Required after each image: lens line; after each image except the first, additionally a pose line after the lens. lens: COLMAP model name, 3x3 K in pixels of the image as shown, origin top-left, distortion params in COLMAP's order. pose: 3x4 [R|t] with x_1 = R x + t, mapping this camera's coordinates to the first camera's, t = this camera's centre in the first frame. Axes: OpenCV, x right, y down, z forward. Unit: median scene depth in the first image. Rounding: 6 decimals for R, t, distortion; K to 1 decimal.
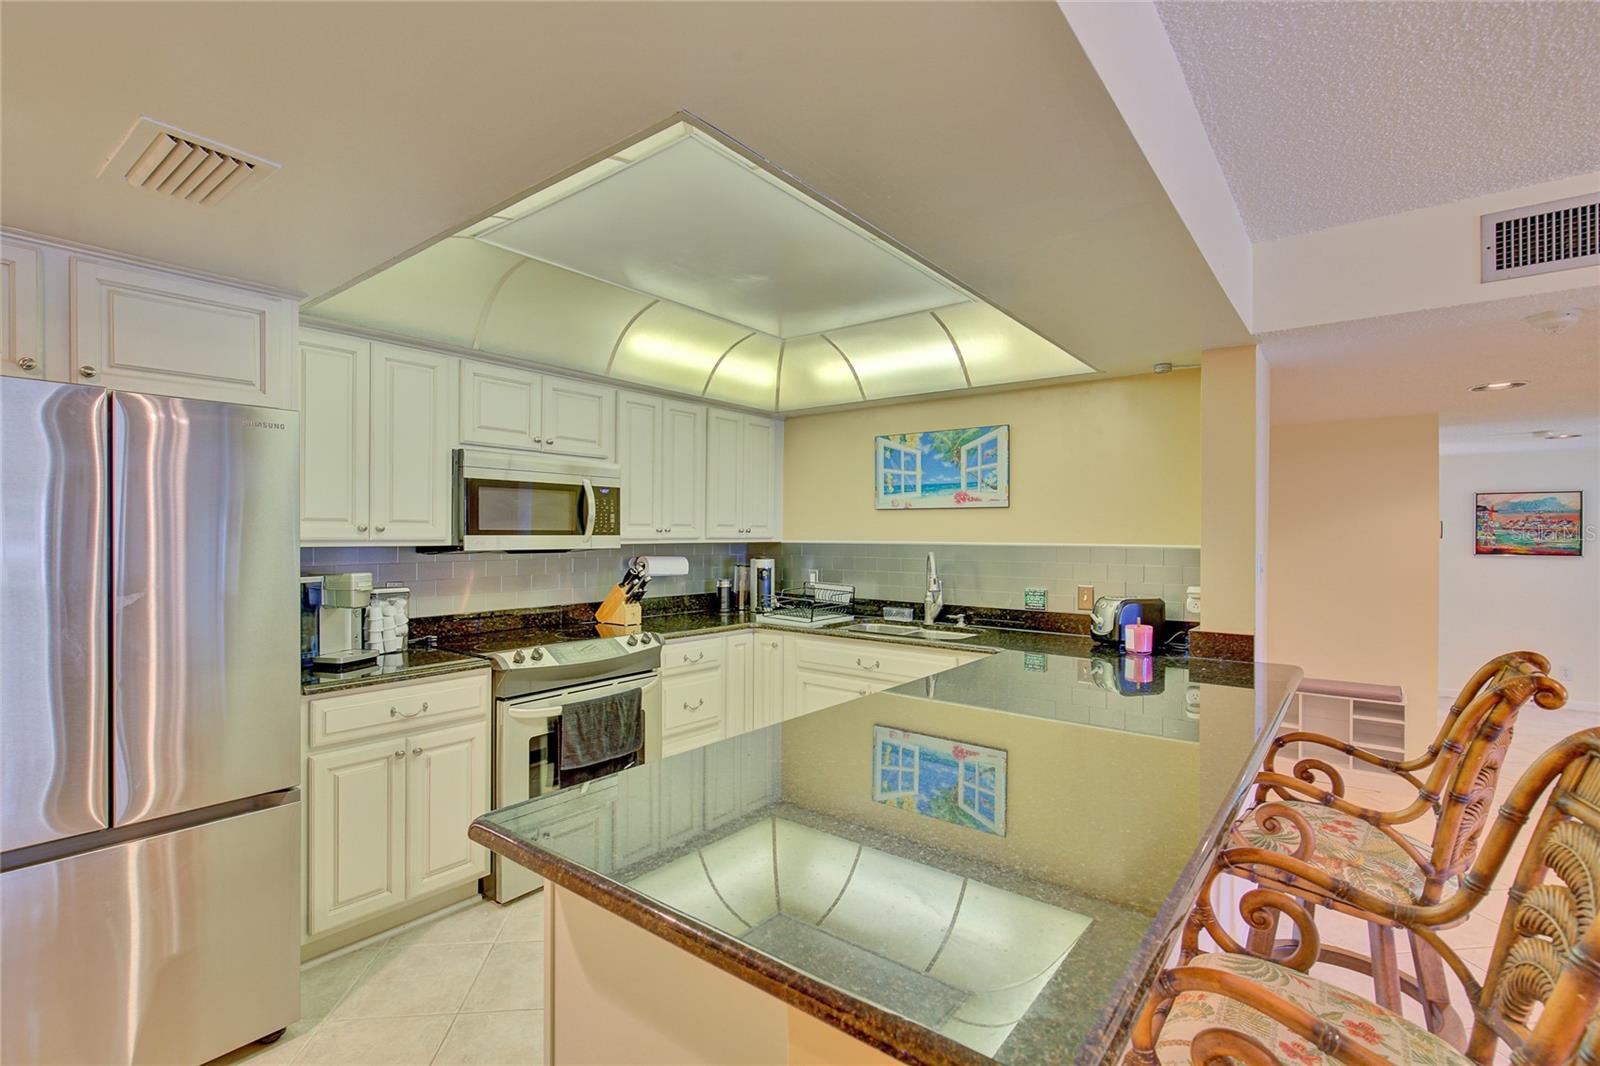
lens RADIAL K [[721.7, 0, 796.3], [0, 721.7, 529.8], [0, 0, 1]] dist [-0.000488, 0.000611]
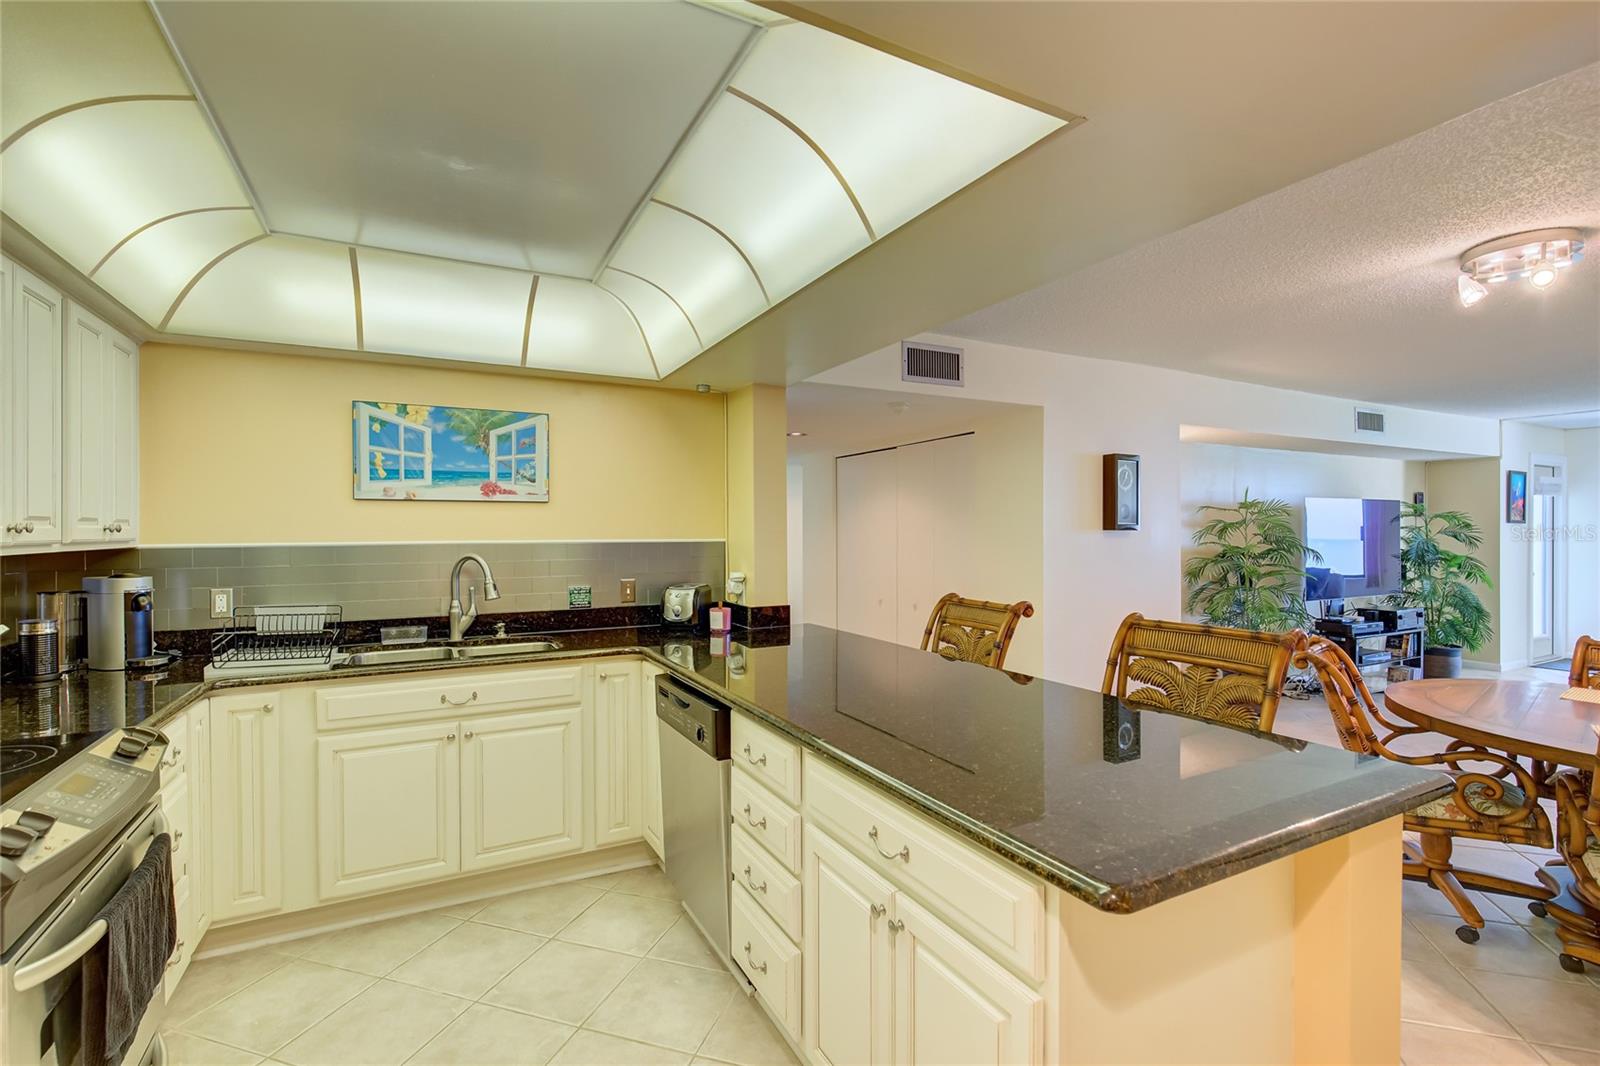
lens RADIAL K [[721.7, 0, 793.9], [0, 721.7, 528.0], [0, 0, 1]] dist [-0.000488, 0.000611]
pose [[0.415580, -0.005304, 0.909541, -0.407913], [-0.000087, 0.999983, 0.005872, -0.003236], [-0.909557, -0.002520, 0.415572, 0.305990]]
